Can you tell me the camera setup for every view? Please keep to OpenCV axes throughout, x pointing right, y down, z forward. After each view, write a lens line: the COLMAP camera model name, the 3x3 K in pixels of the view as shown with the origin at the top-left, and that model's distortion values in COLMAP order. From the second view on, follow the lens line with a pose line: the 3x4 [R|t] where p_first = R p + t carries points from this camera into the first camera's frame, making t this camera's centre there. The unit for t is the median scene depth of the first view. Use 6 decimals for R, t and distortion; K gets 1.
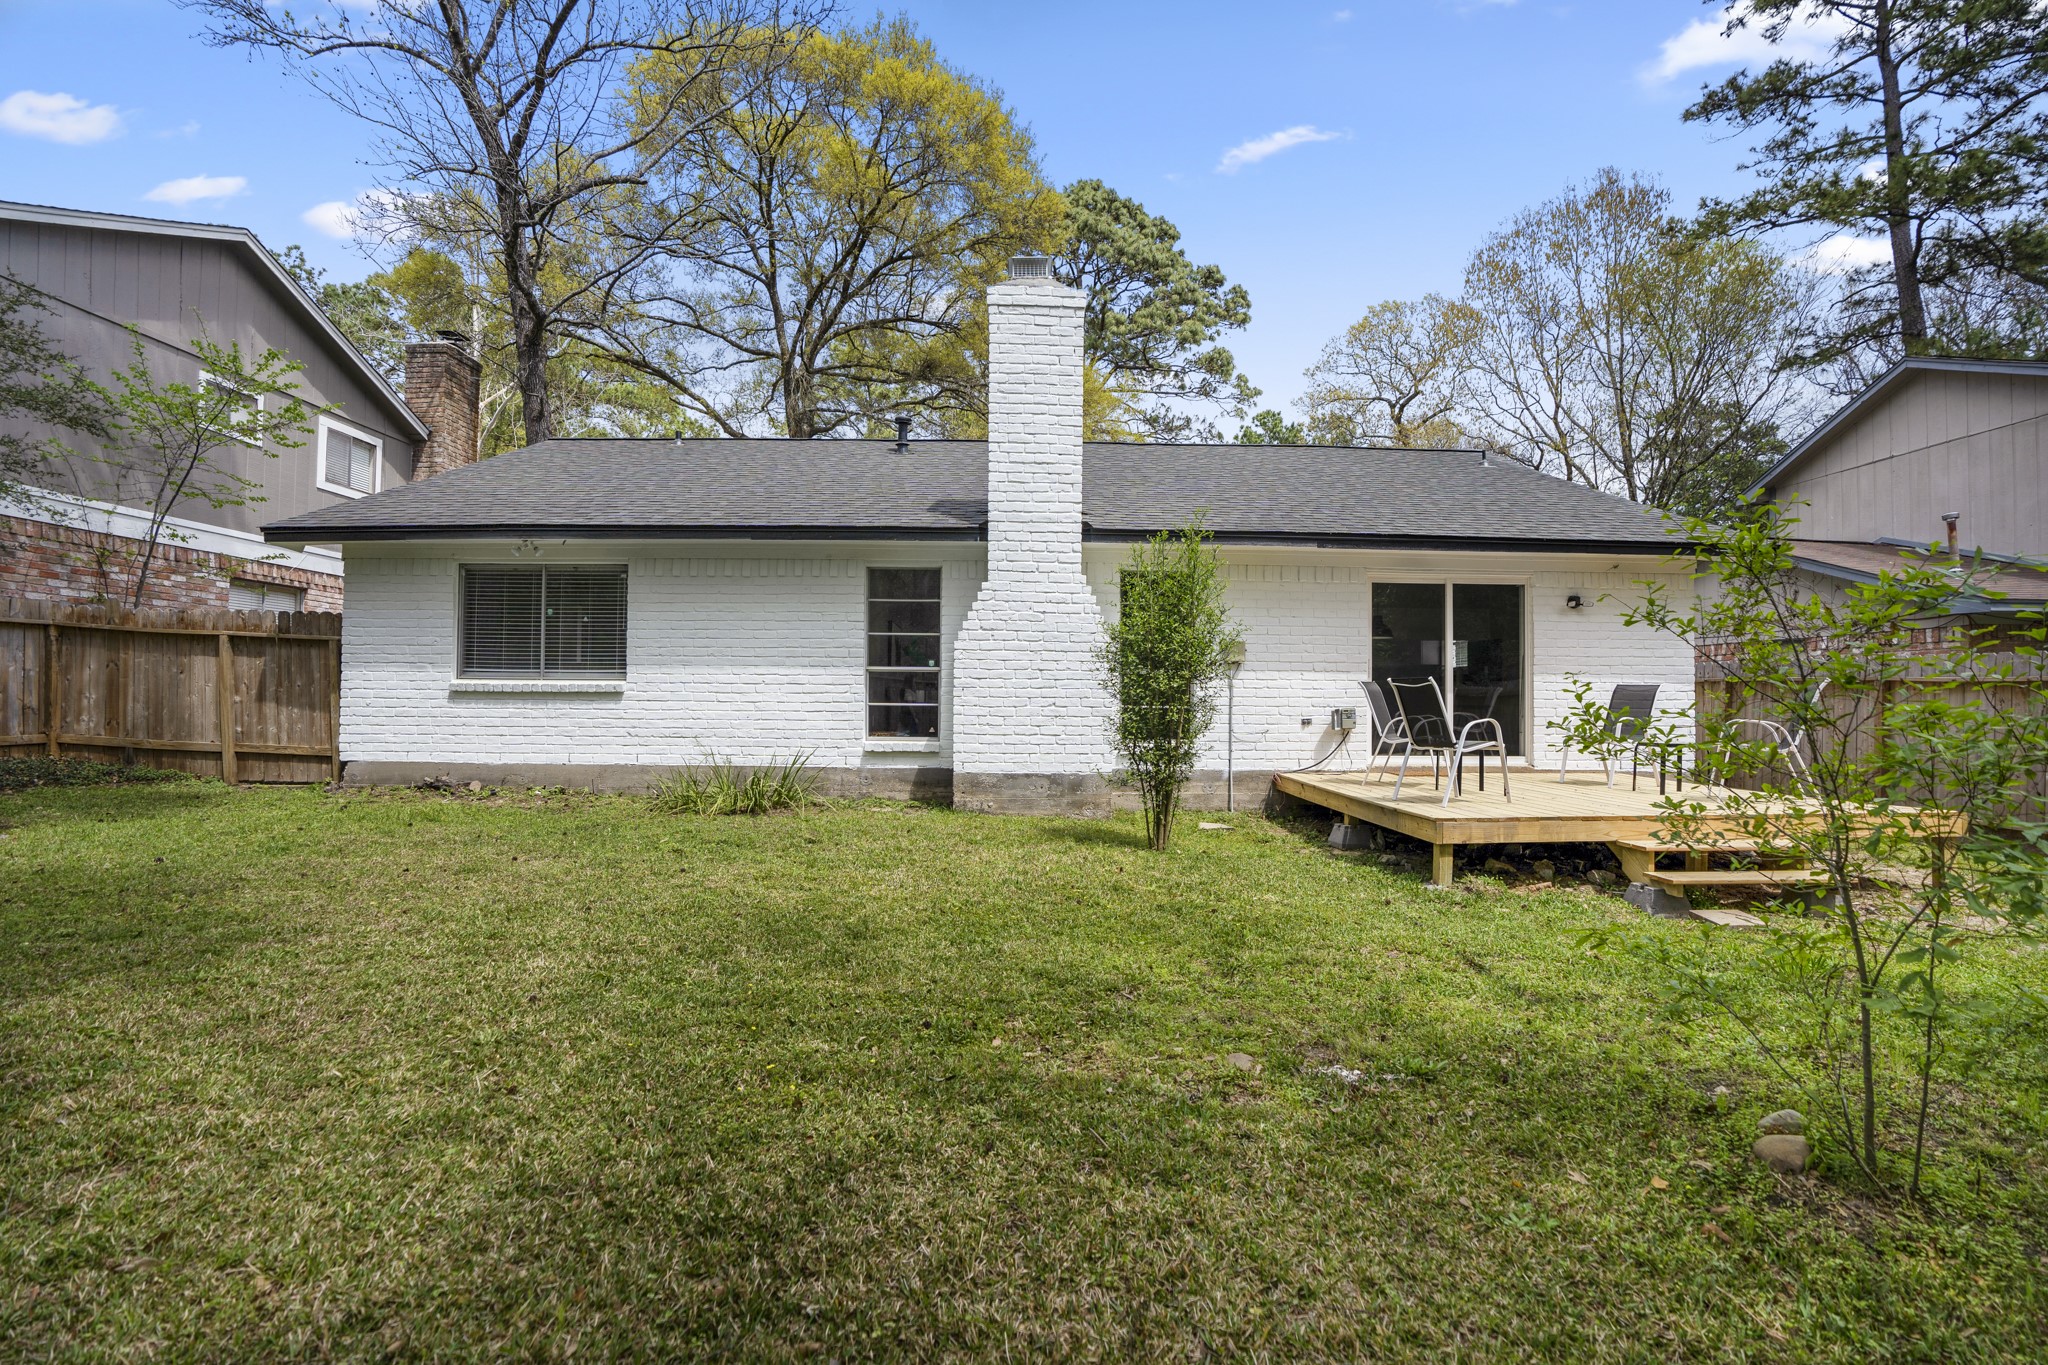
lens RADIAL K [[953.0, 0, 1020.3], [0, 953.0, 685.1], [0, 0, 1]] dist [-0.041761, 0.009559]
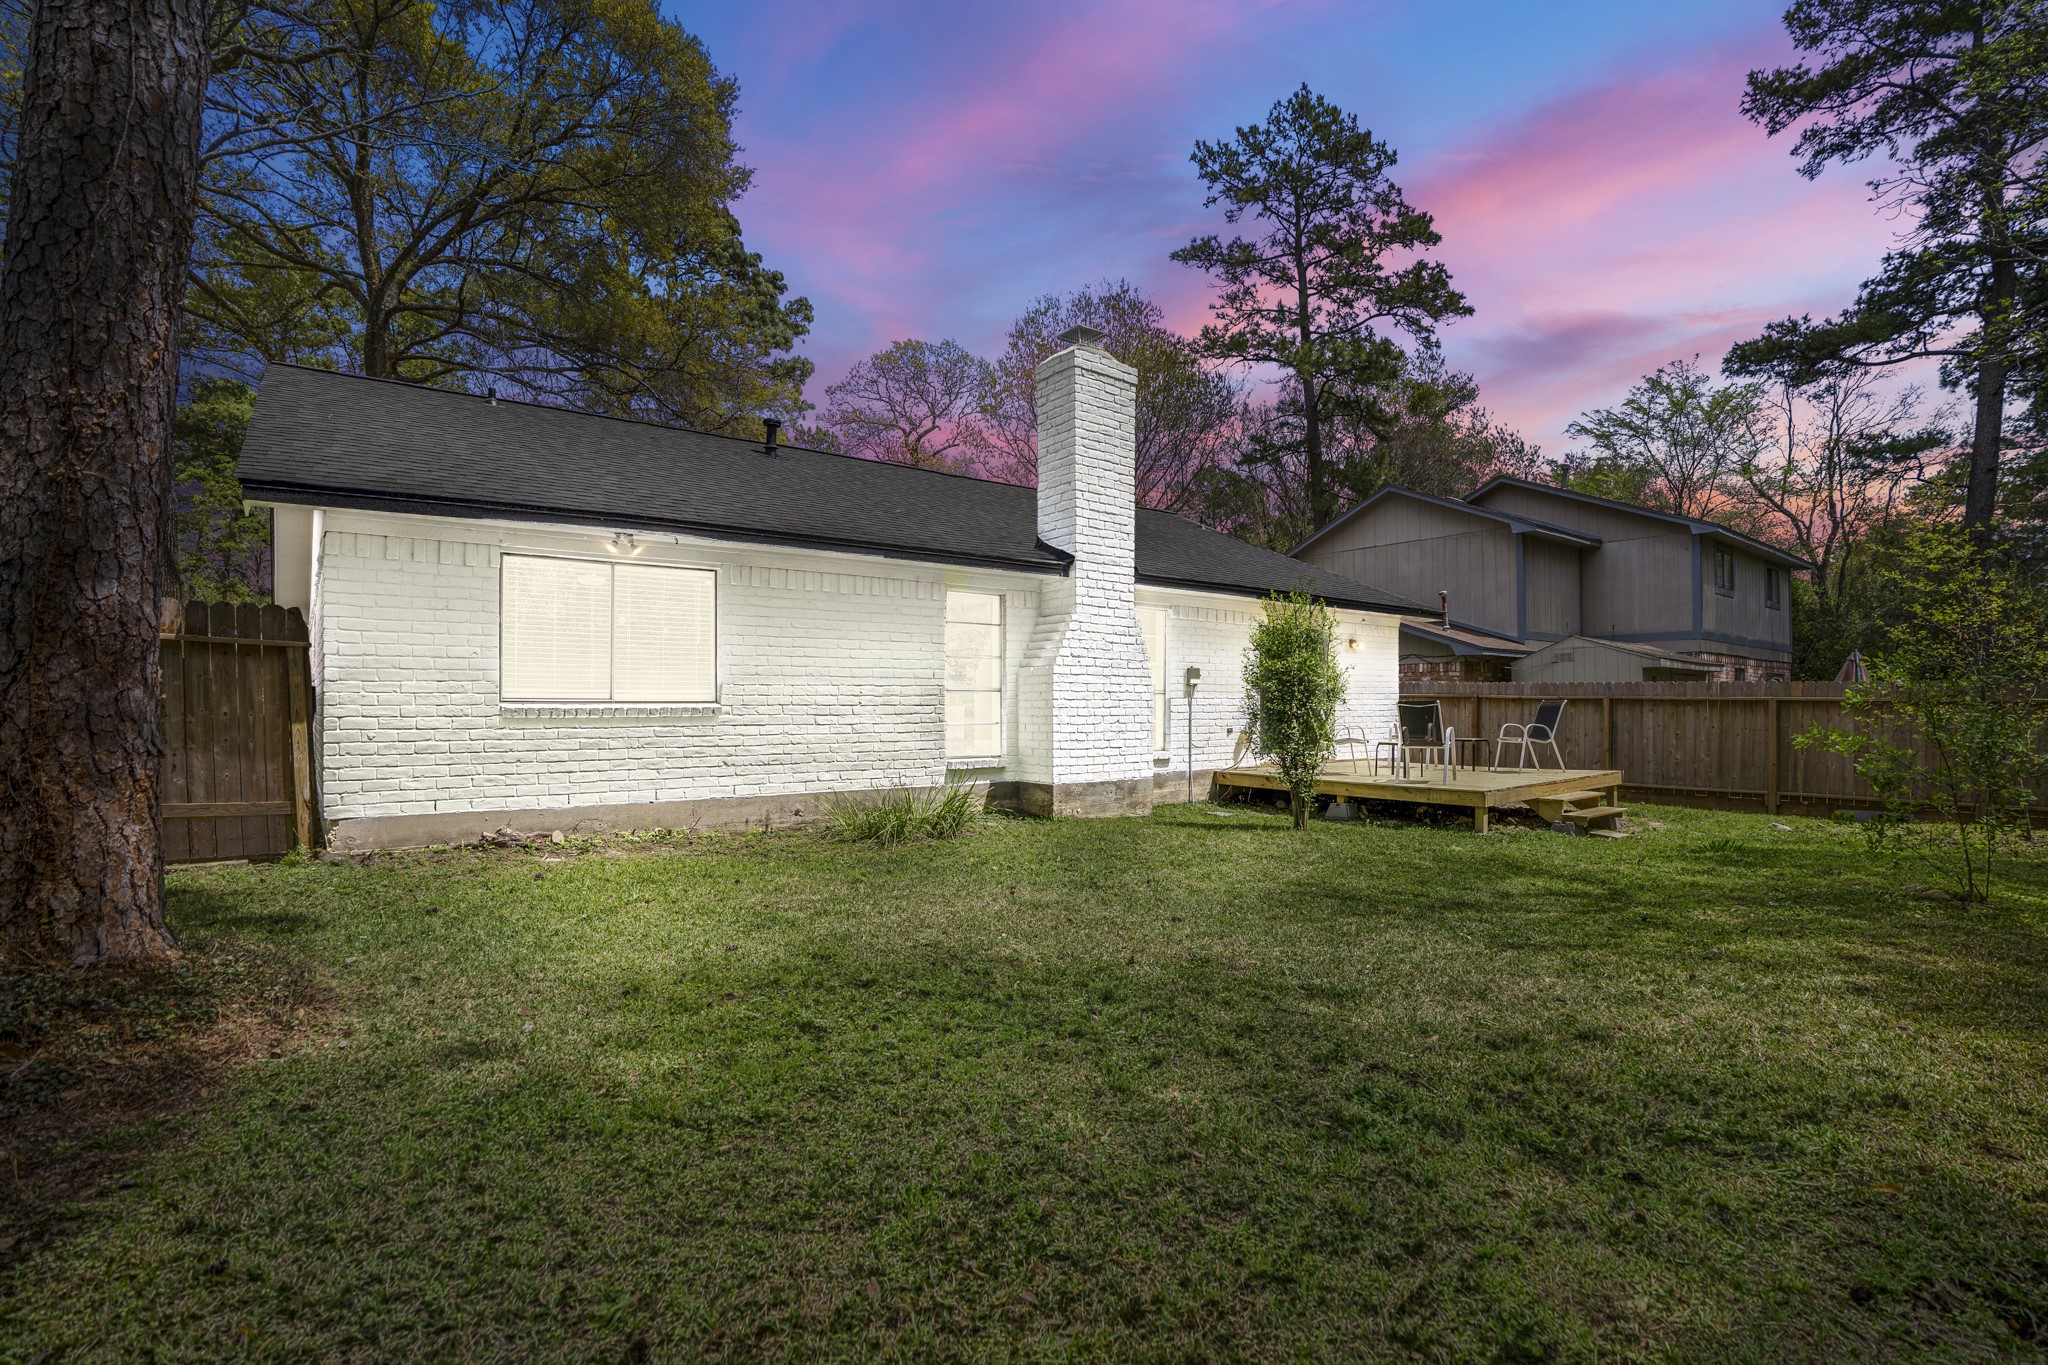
lens RADIAL K [[953.0, 0, 1040.6], [0, 953.0, 699.4], [0, 0, 1]] dist [-0.041761, 0.009559]
pose [[0.800287, -0.005242, 0.599594, -0.690465], [-0.003078, 0.999913, 0.012850, -0.019637], [-0.599609, -0.012129, 0.800201, 0.111814]]
